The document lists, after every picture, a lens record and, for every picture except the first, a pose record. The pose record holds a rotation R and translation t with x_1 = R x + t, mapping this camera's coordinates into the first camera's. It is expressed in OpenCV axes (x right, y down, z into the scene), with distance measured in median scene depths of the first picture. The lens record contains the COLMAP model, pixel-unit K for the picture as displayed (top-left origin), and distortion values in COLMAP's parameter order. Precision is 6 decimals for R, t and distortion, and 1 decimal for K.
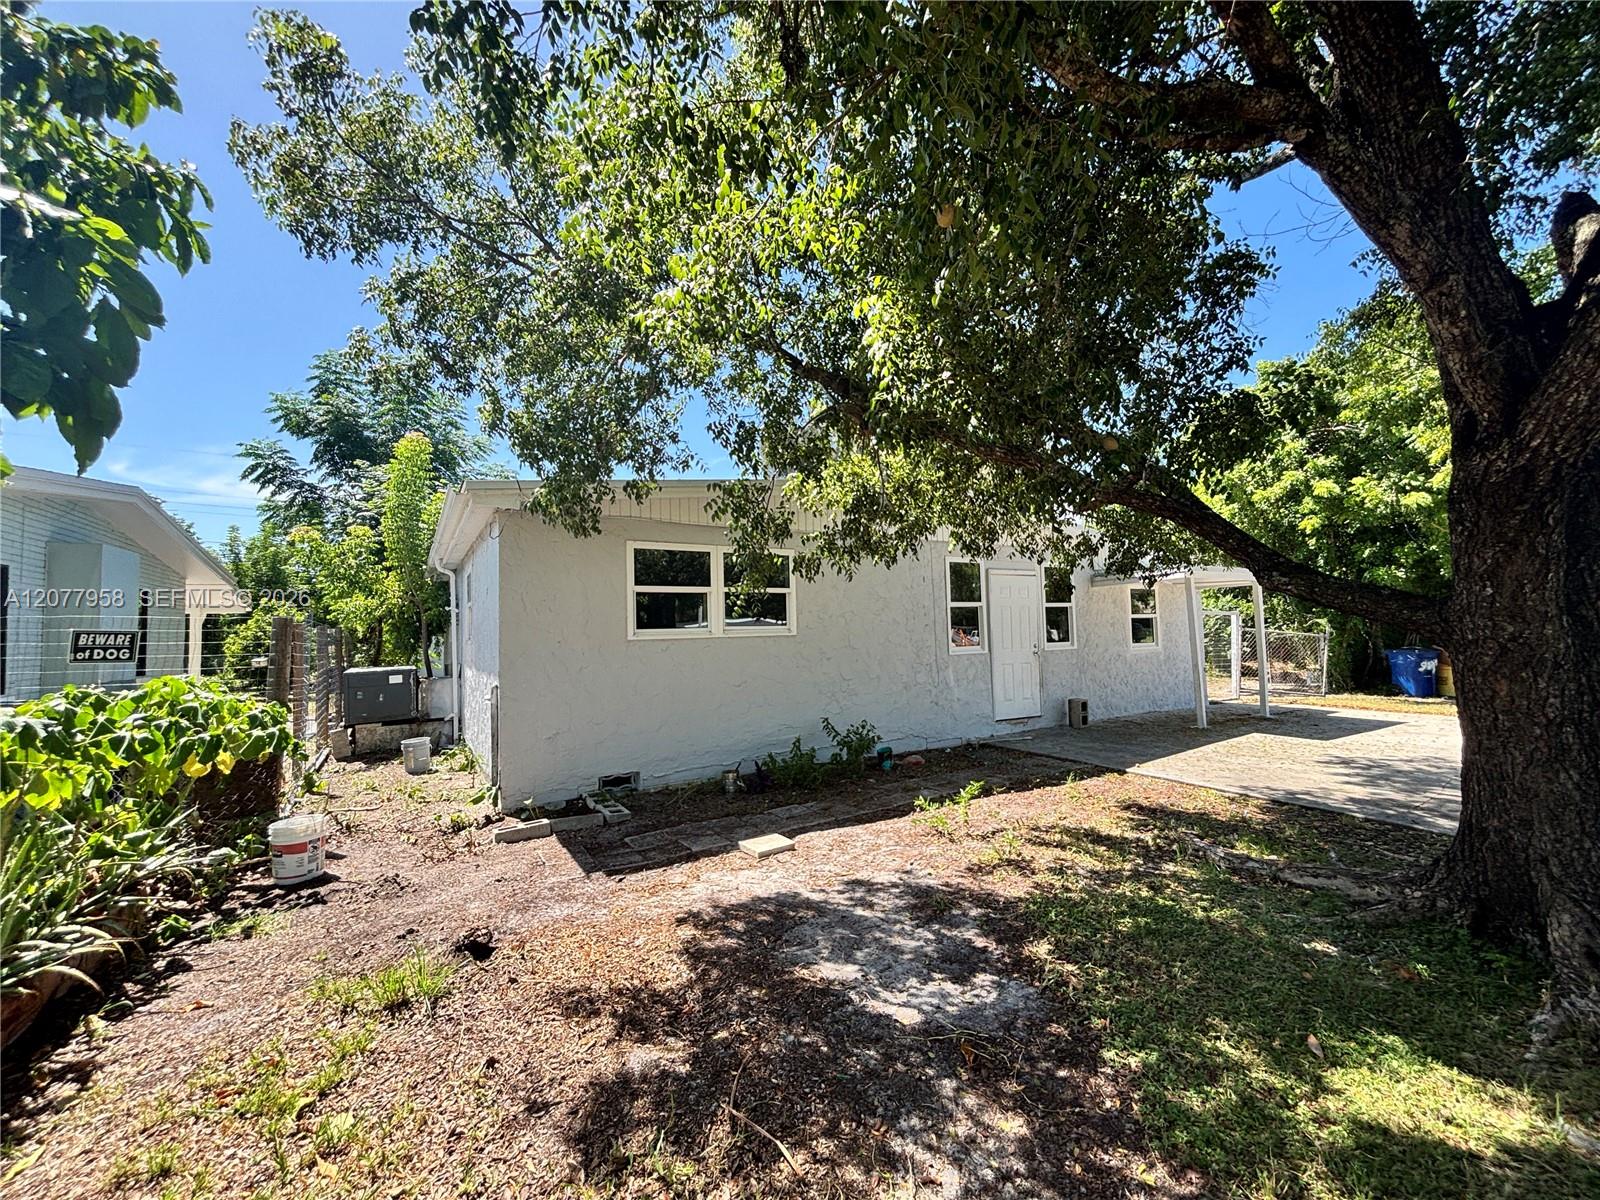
lens RADIAL K [[648.5, 0, 803.9], [0, 648.5, 598.8], [0, 0, 1]] dist [0.001872, 0.000866]
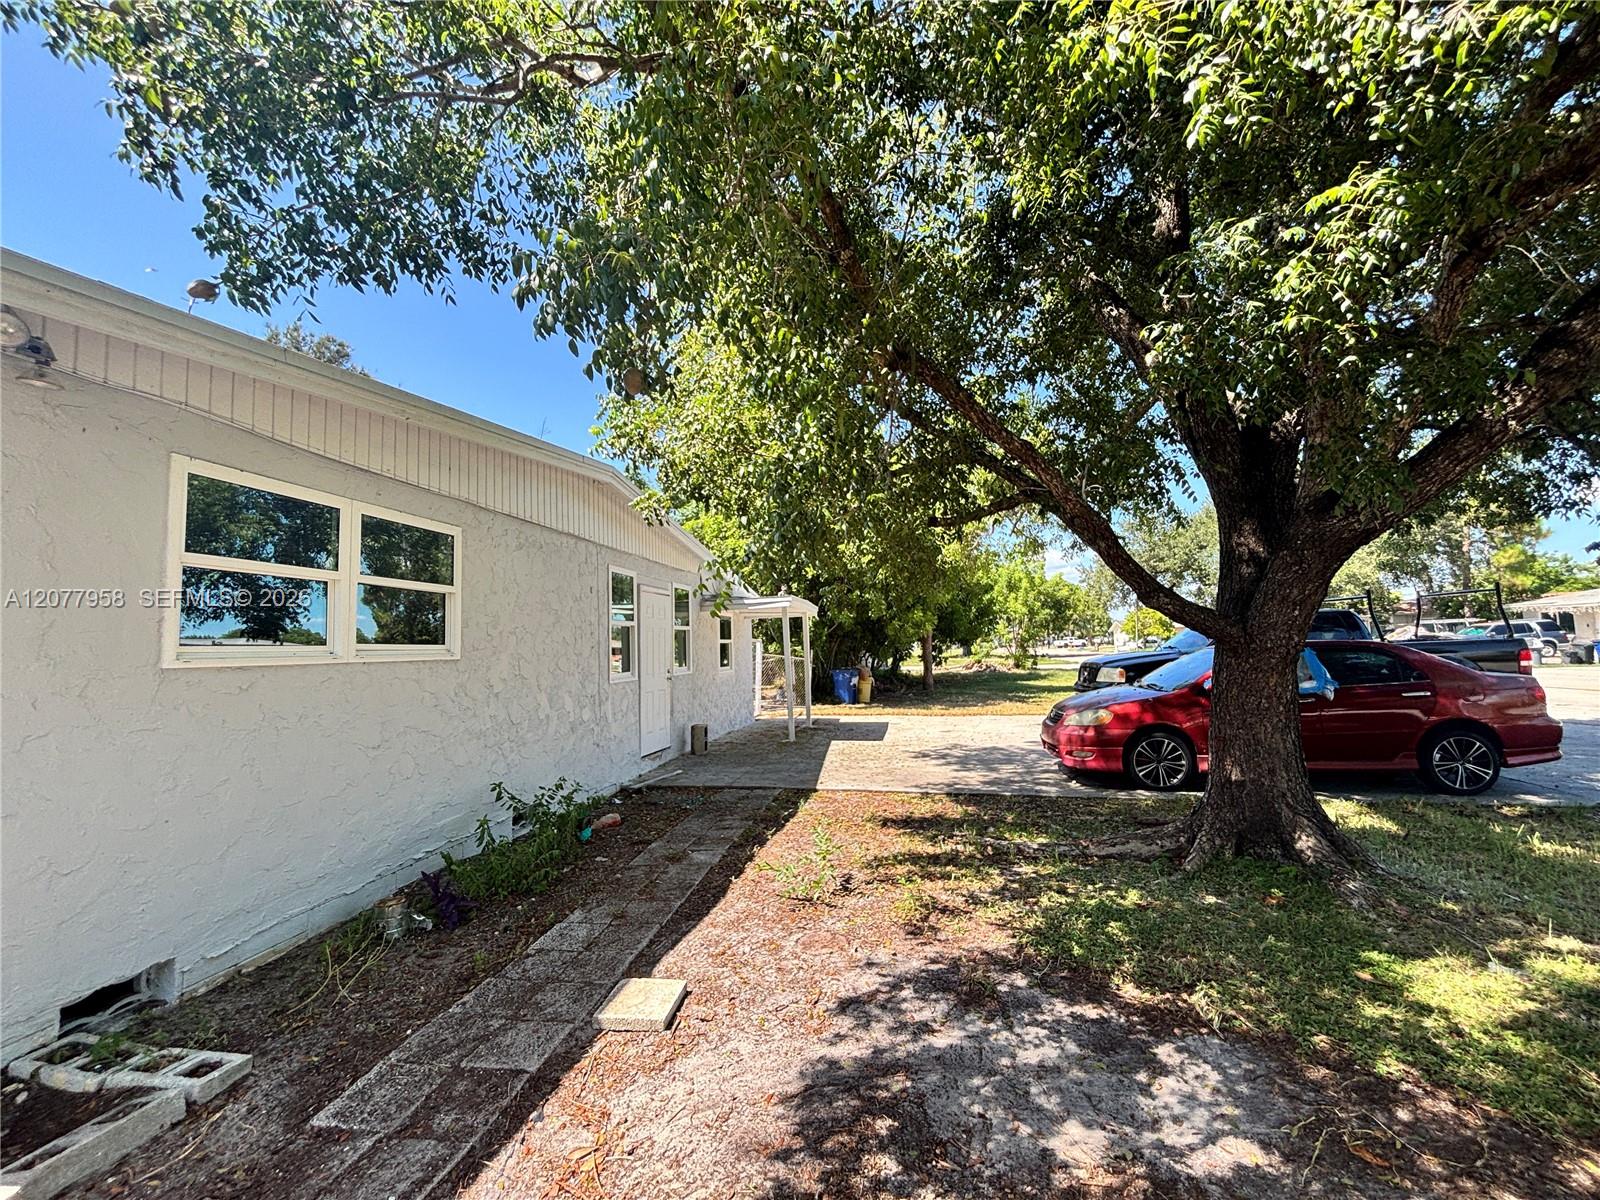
lens RADIAL K [[648.5, 0, 795.7], [0, 648.5, 604.3], [0, 0, 1]] dist [0.001872, 0.000866]
pose [[0.662718, 0.055902, 0.746780, -0.524670], [-0.024695, 0.998299, -0.052815, 0.051543], [-0.748462, 0.016560, 0.662971, 0.604886]]
